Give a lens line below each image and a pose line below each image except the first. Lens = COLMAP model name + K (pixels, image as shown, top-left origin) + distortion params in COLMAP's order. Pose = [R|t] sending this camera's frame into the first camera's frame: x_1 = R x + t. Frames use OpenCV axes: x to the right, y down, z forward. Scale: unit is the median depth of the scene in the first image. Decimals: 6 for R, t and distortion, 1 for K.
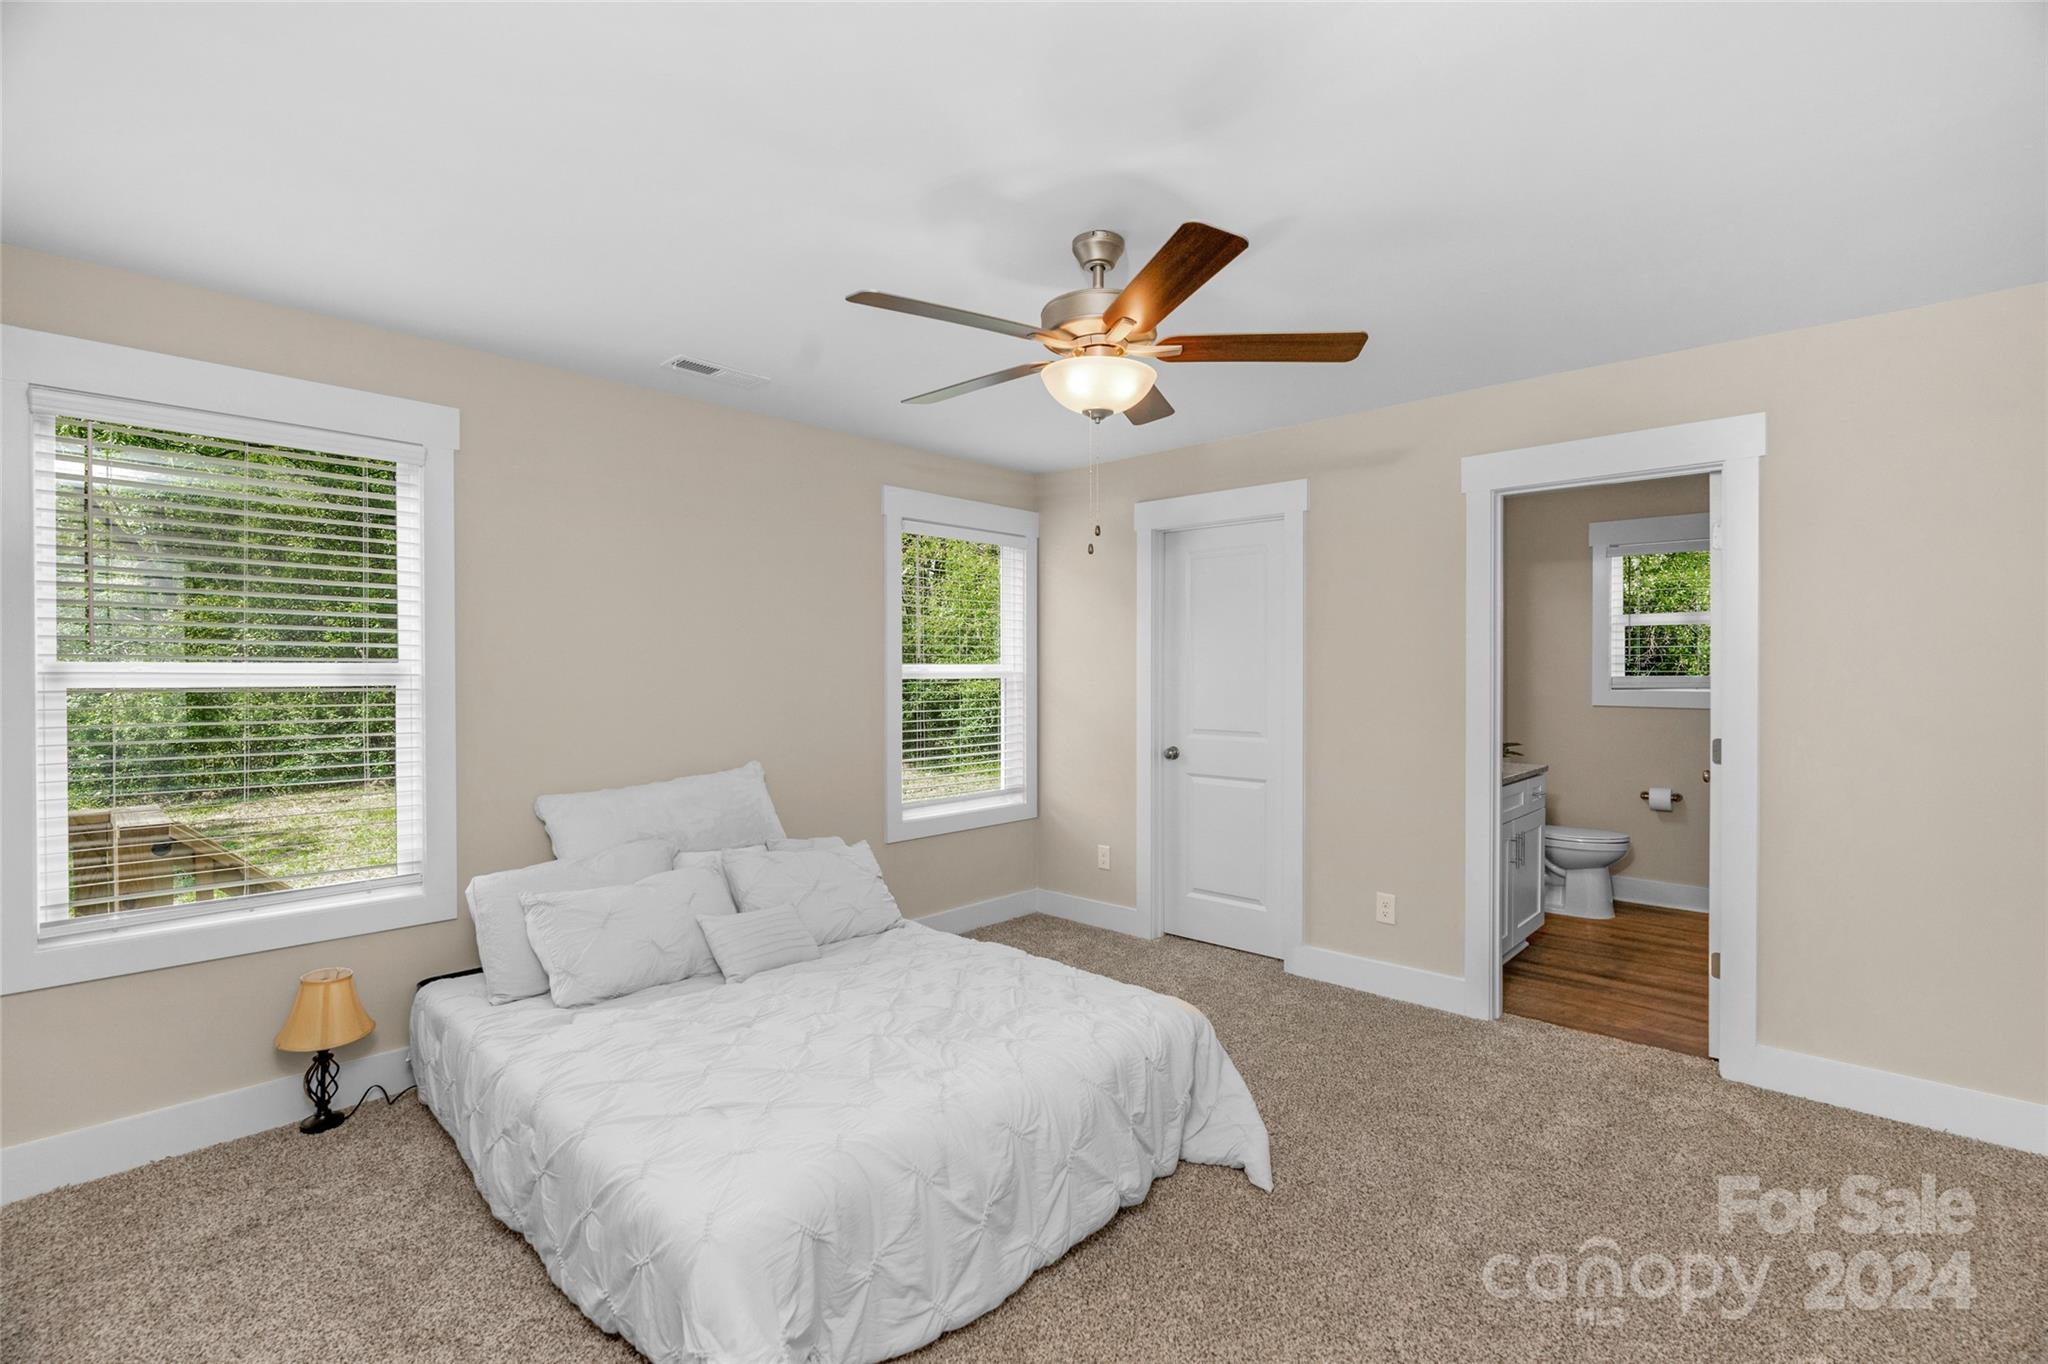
lens RADIAL K [[928.8, 0, 1009.5], [0, 928.8, 687.2], [0, 0, 1]] dist [-0.007650, 0.001767]
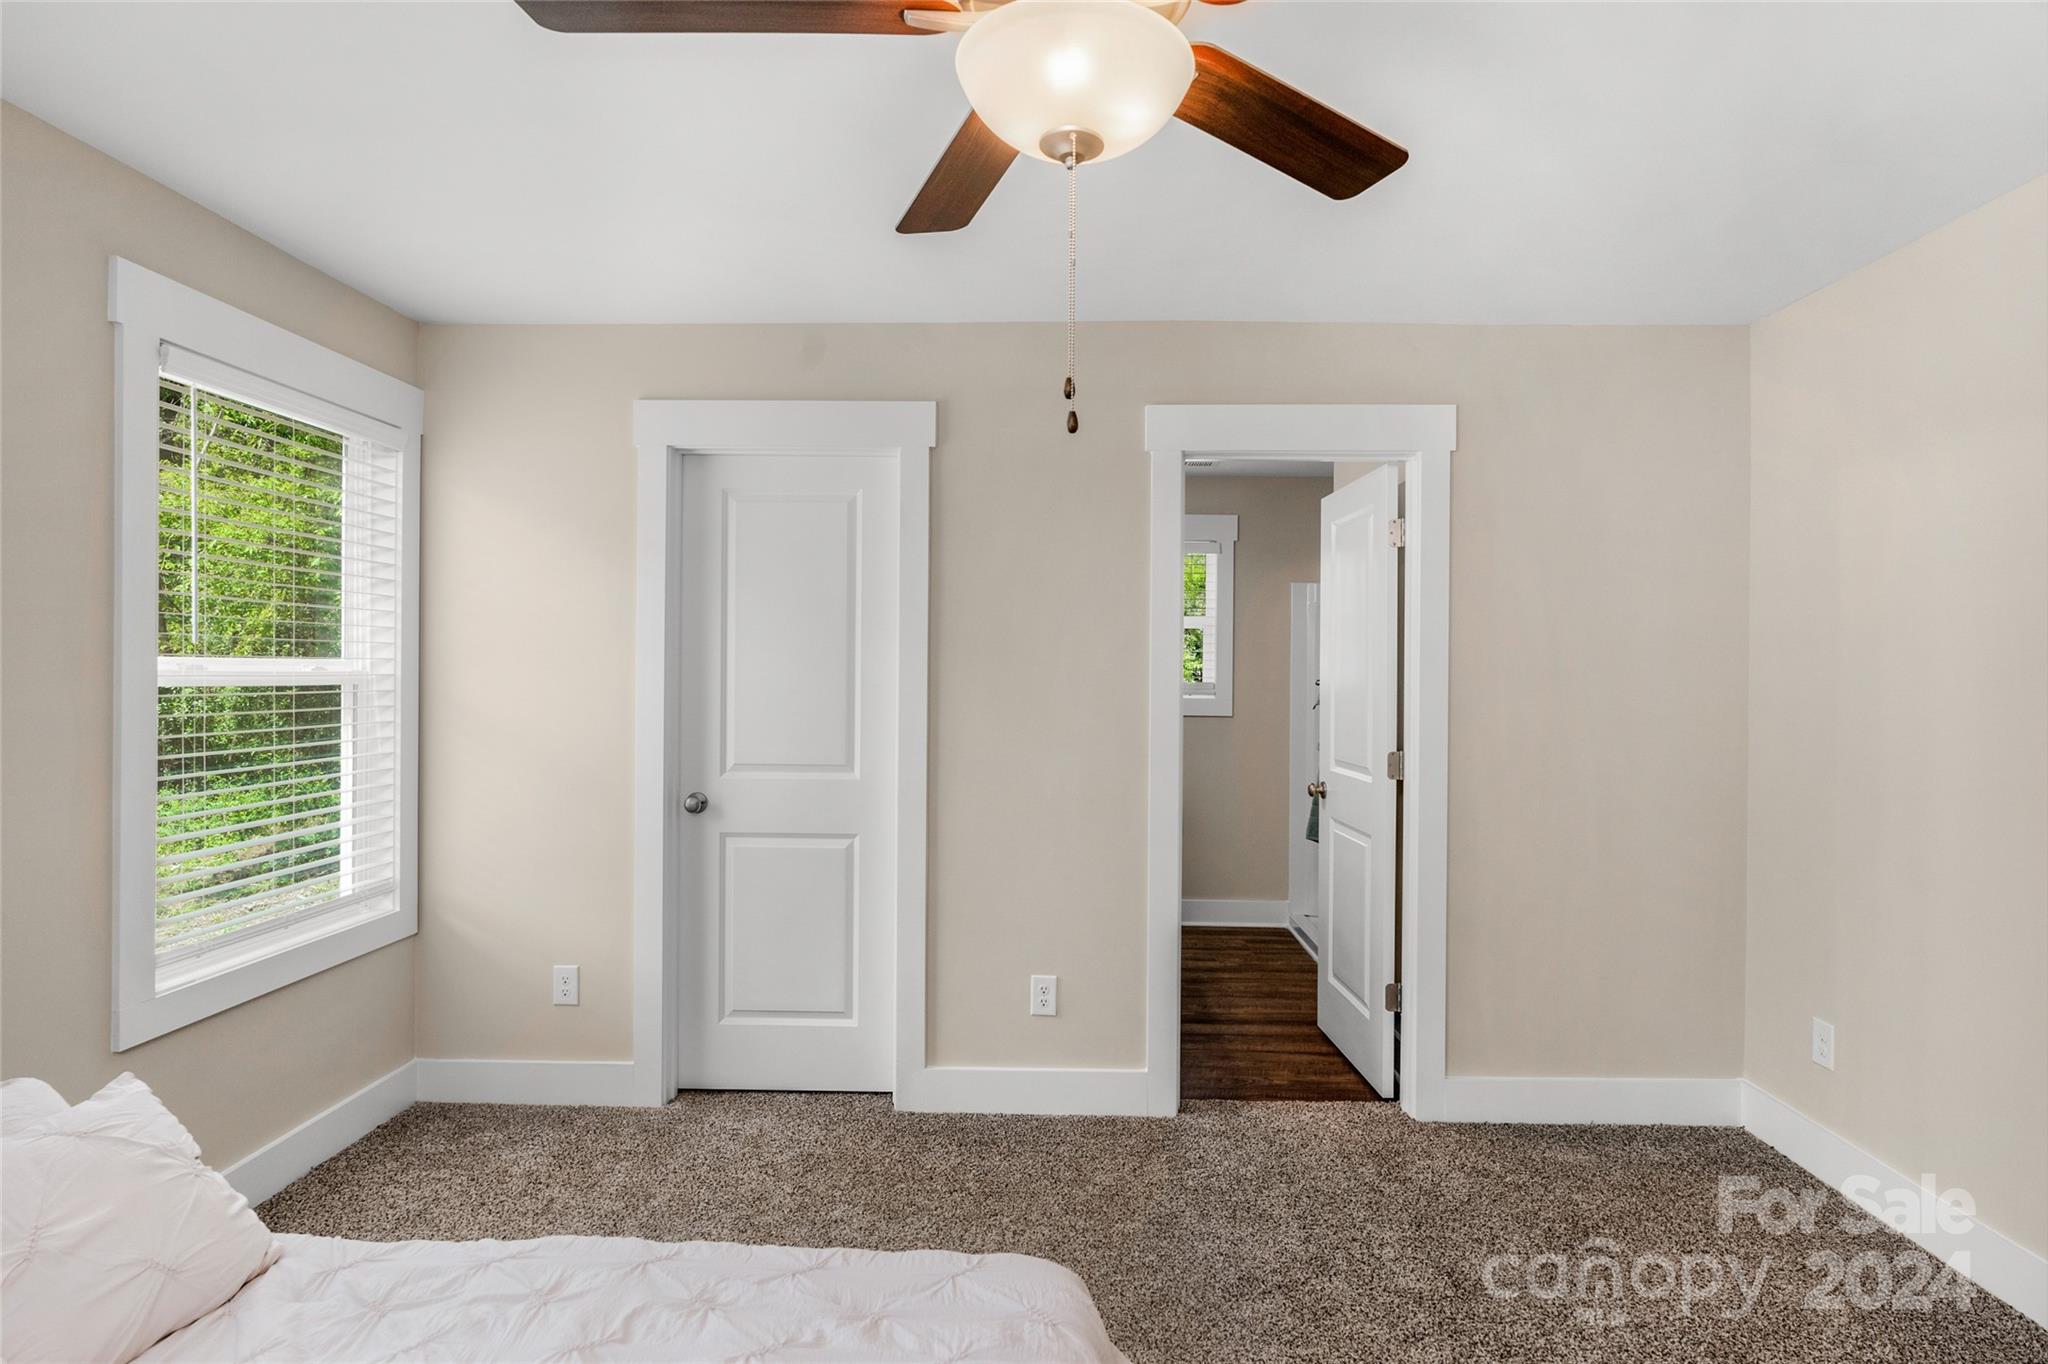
lens RADIAL K [[1089.1, 0, 1042.8], [0, 1089.1, 687.0], [0, 0, 1]] dist [0.004809, 0.001198]
pose [[0.740403, -0.002982, 0.672157, -0.162160], [0.006138, 0.999978, -0.002325, -0.005668], [-0.672135, 0.005848, 0.740405, 0.314352]]
